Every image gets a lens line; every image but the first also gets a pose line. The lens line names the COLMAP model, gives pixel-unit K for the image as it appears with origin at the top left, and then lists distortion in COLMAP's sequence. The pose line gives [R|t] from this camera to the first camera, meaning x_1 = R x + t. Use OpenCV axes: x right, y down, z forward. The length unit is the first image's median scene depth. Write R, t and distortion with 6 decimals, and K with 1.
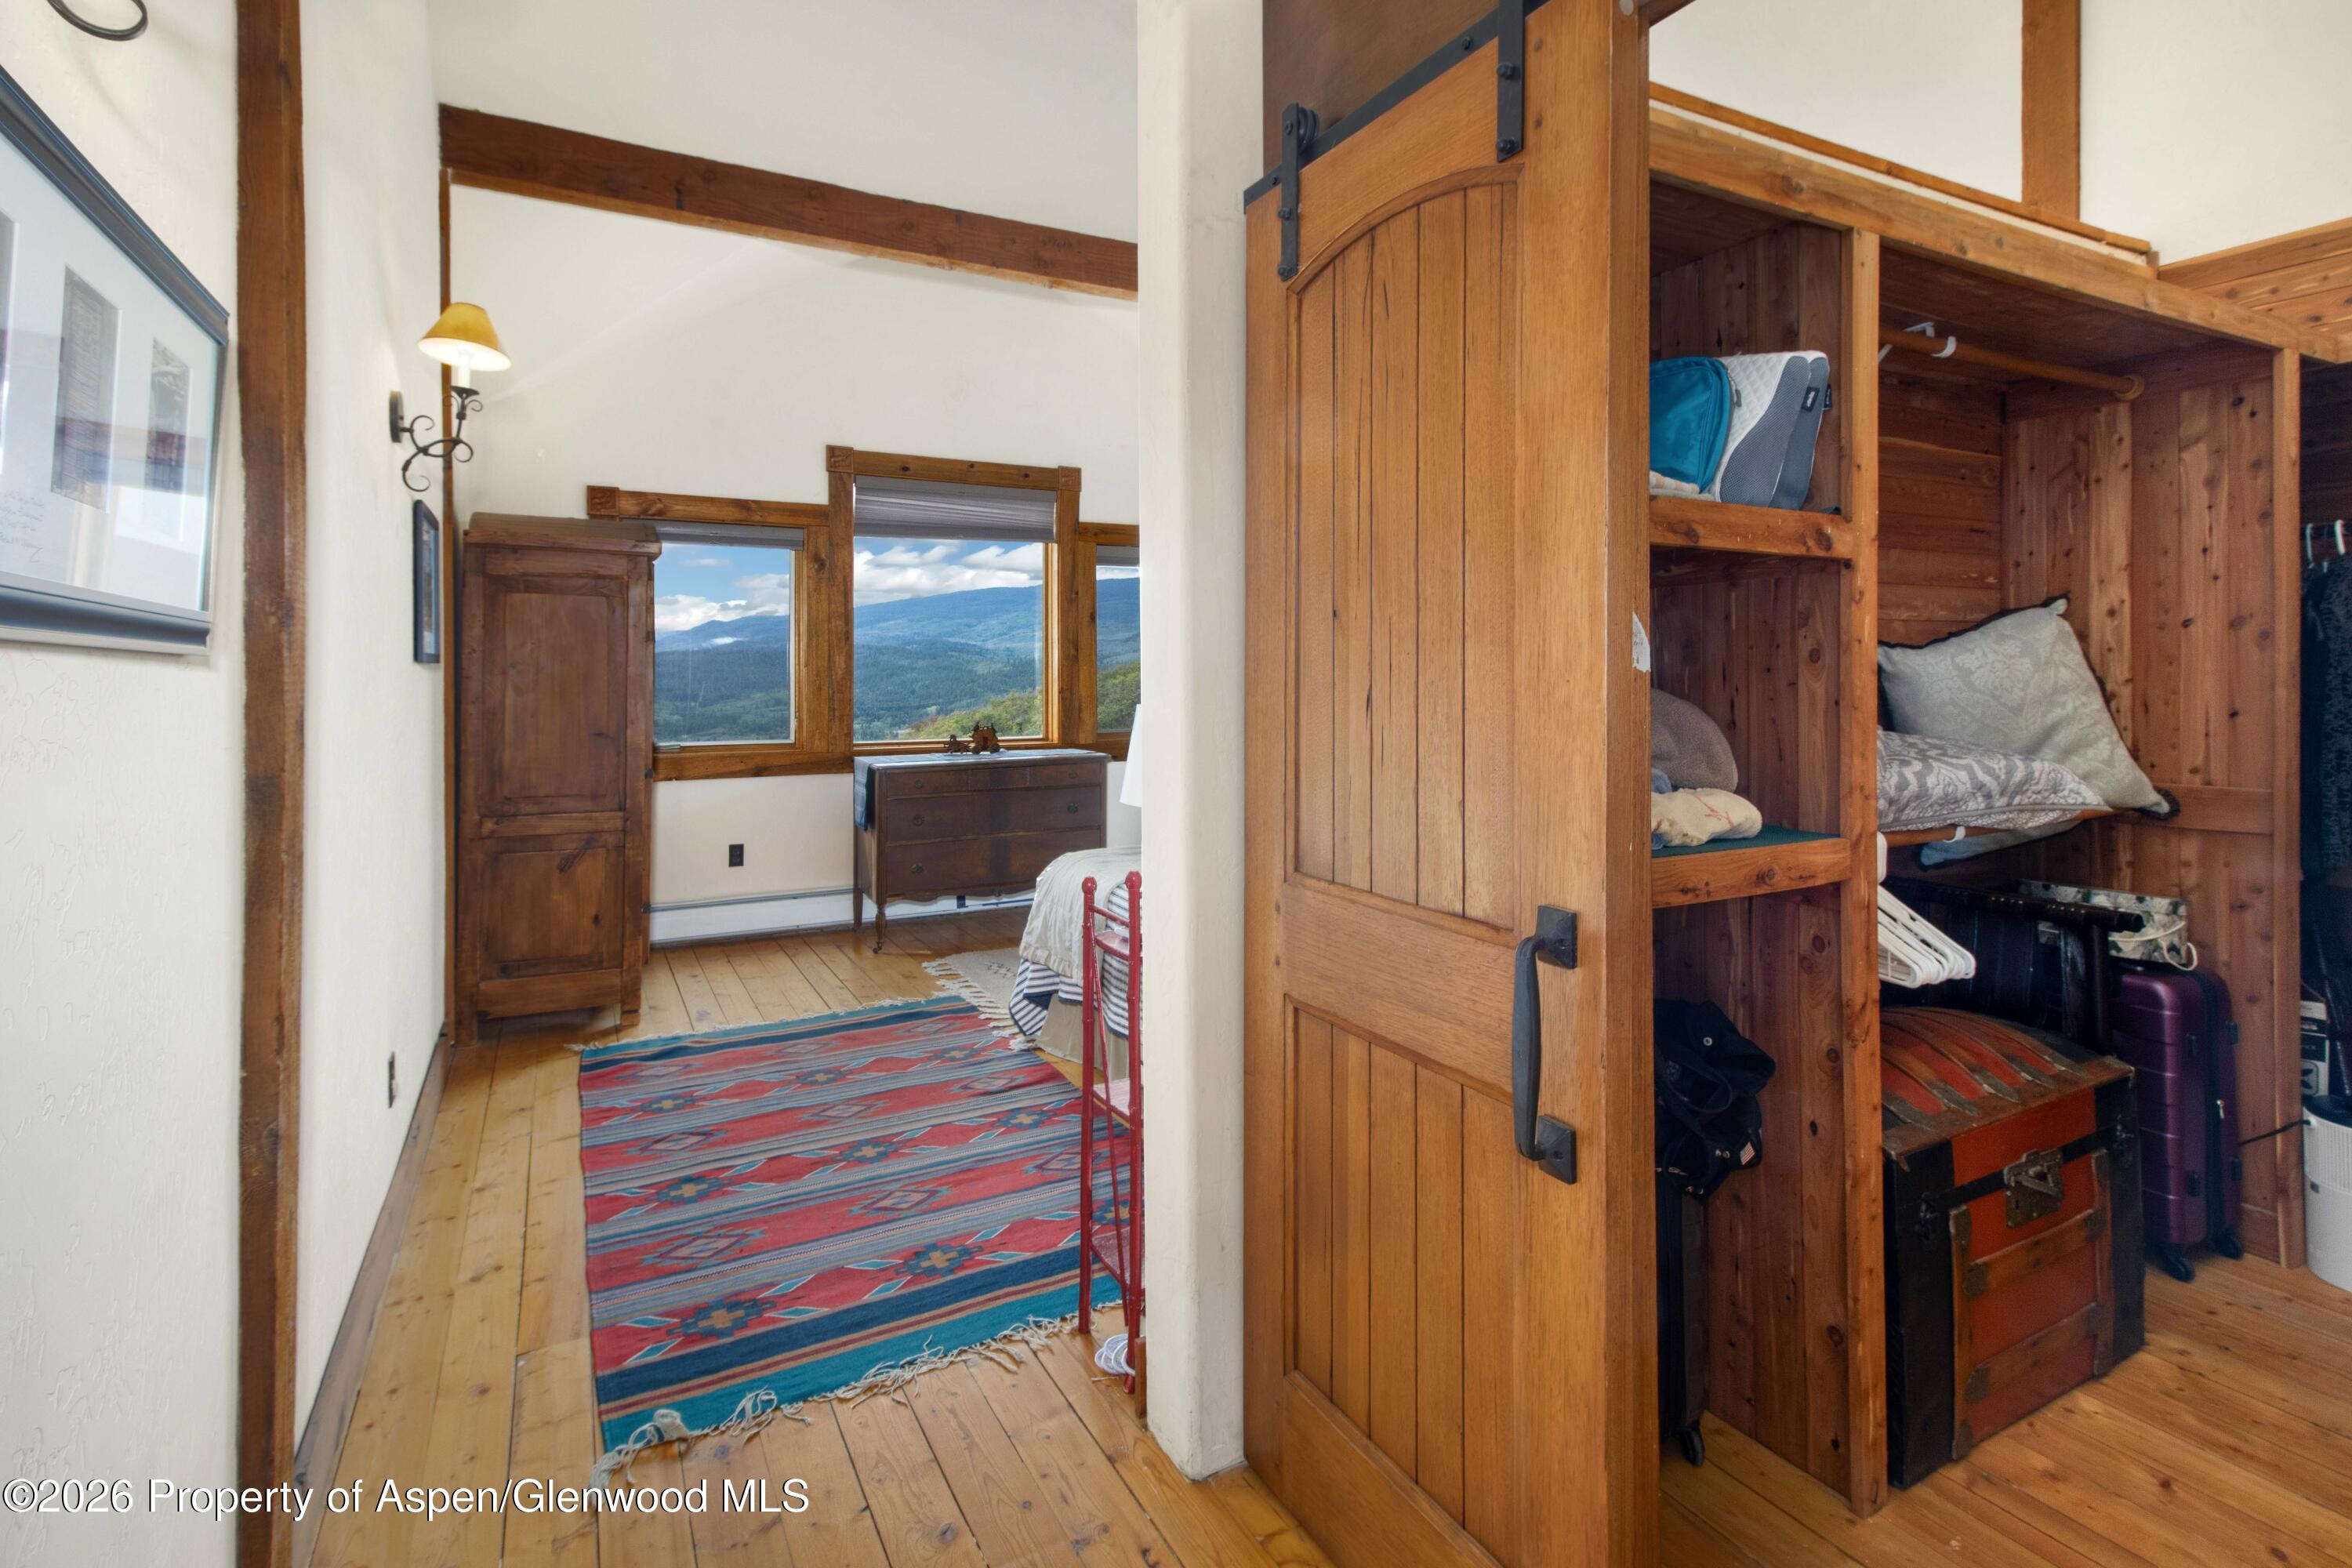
lens RADIAL K [[1113.4, 0, 1176.0], [0, 1113.4, 784.0], [0, 0, 1]] dist [-0.000193, -0.000026]
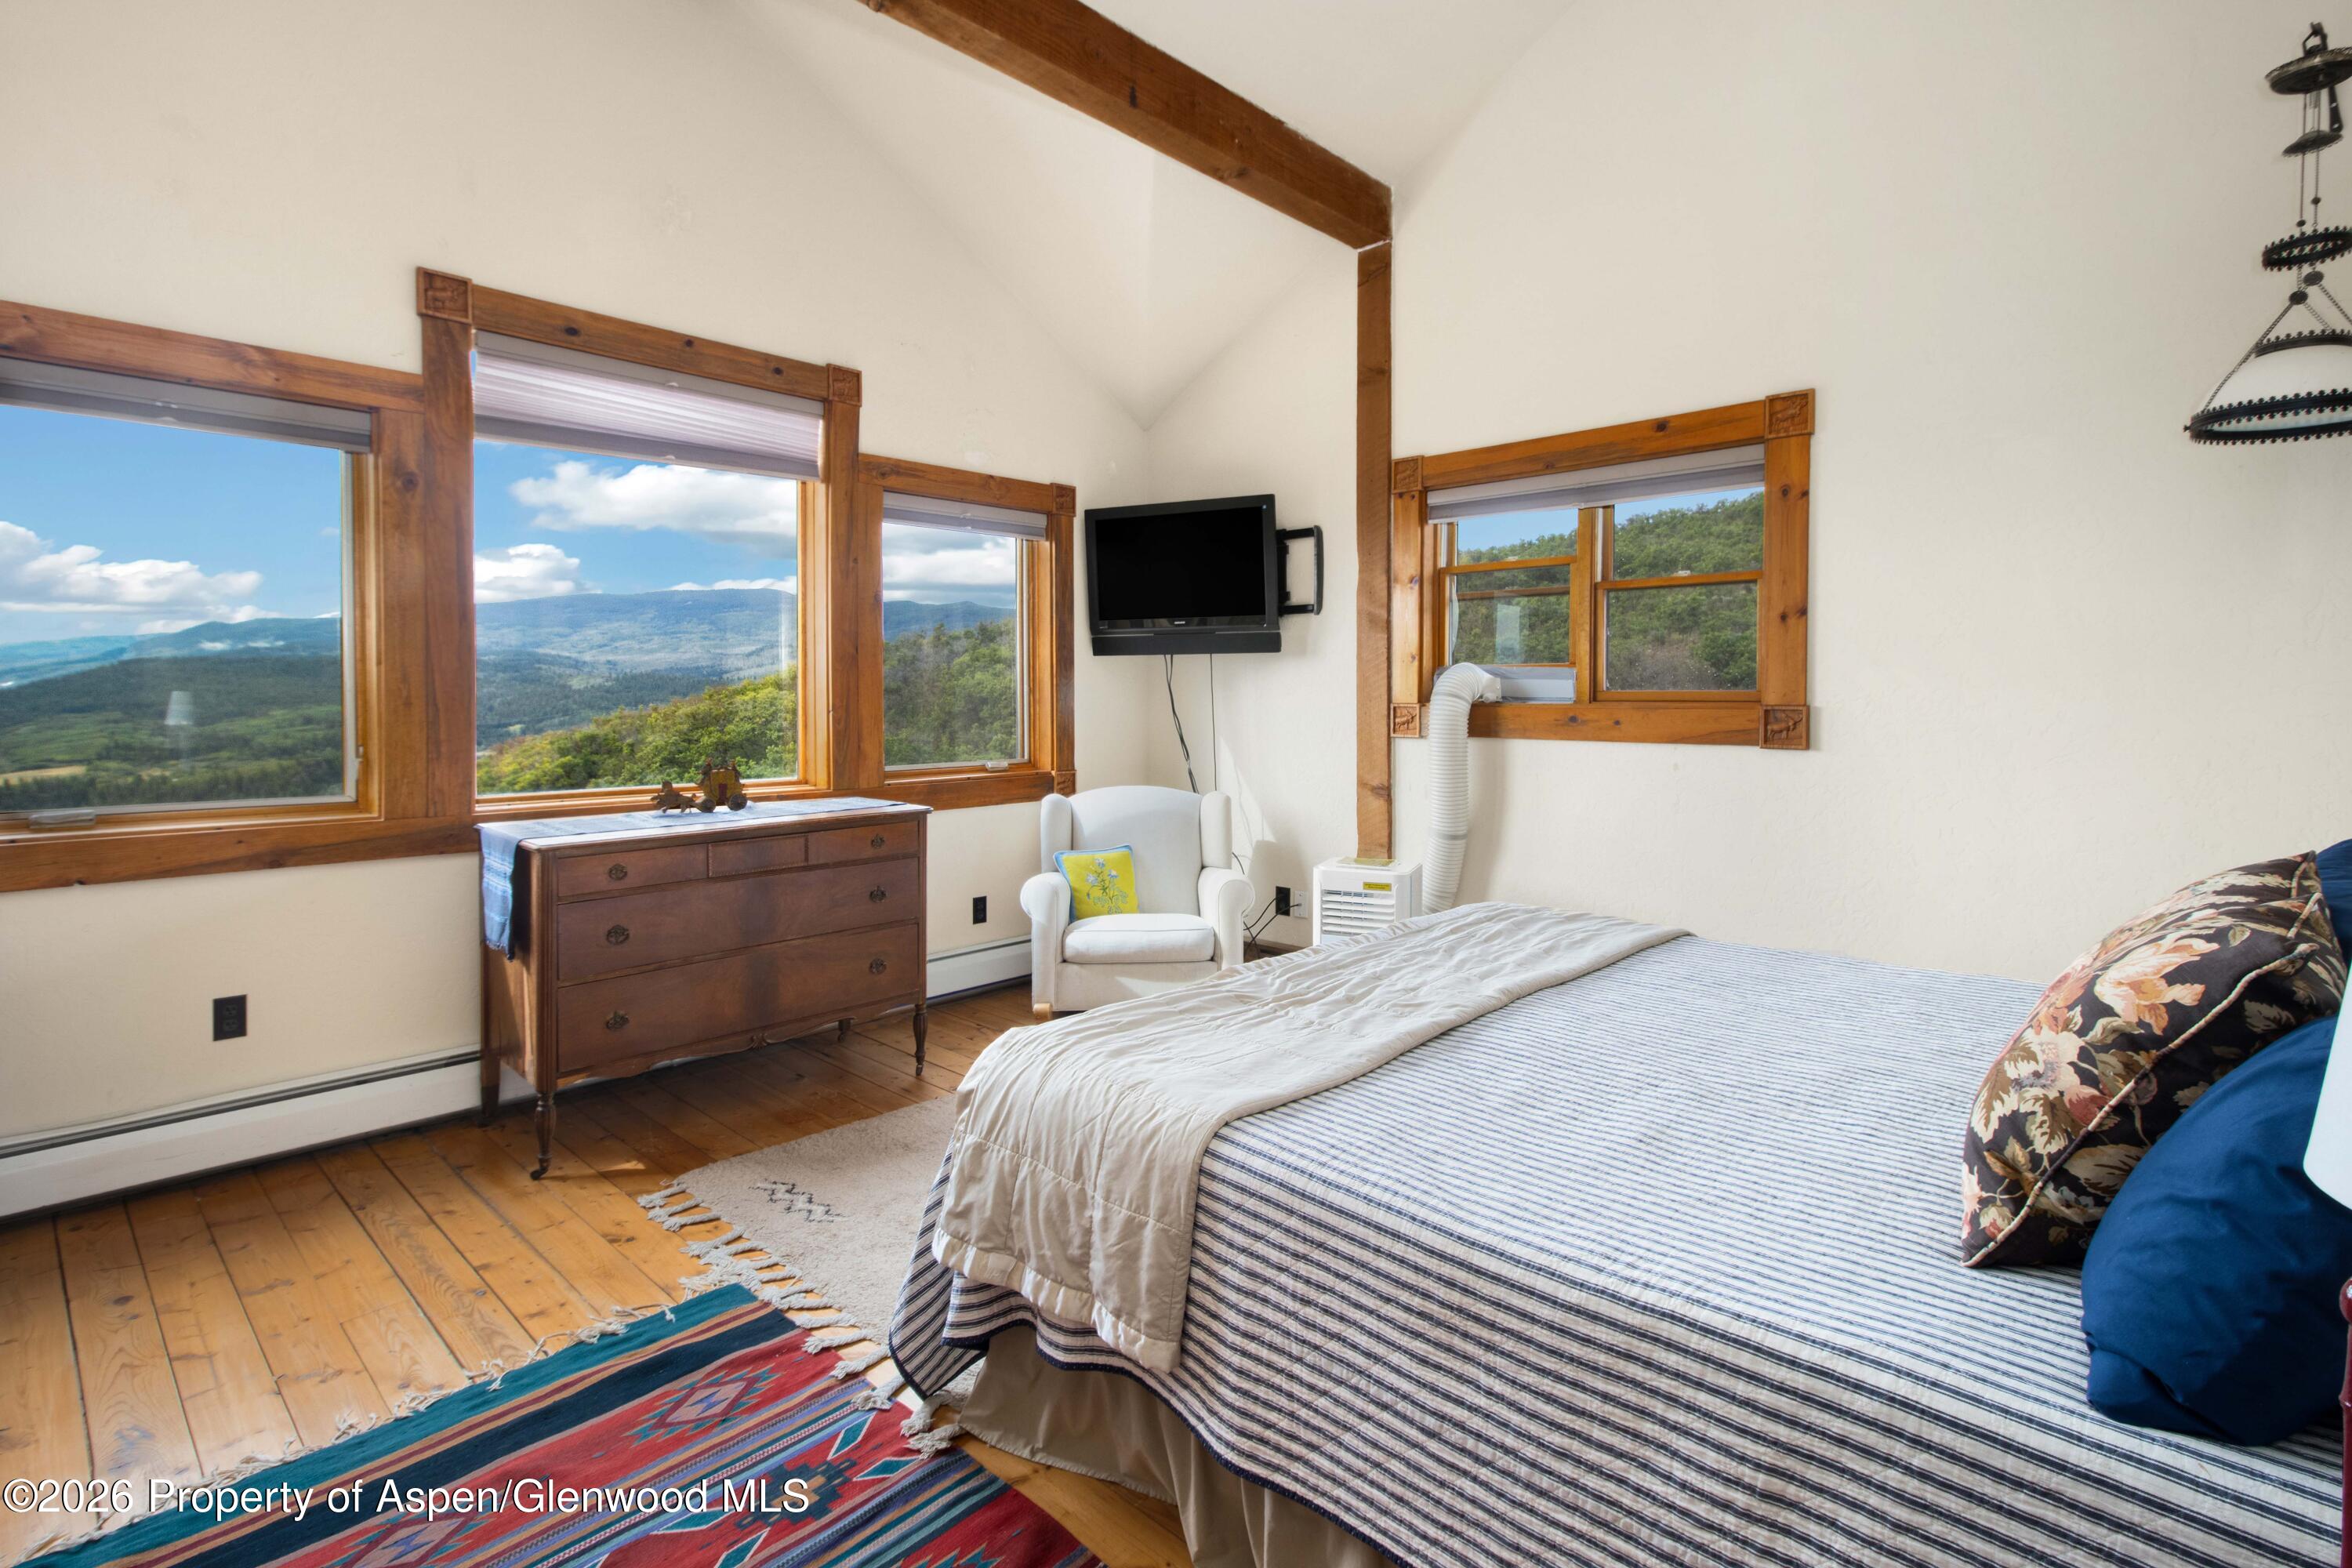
lens RADIAL K [[1113.4, 0, 1176.0], [0, 1113.4, 784.0], [0, 0, 1]] dist [-0.000193, -0.000026]
pose [[0.949578, -0.018585, 0.312978, -0.127745], [0.023602, 0.999646, -0.012248, -0.029027], [-0.312640, 0.019017, 0.949681, 0.344581]]
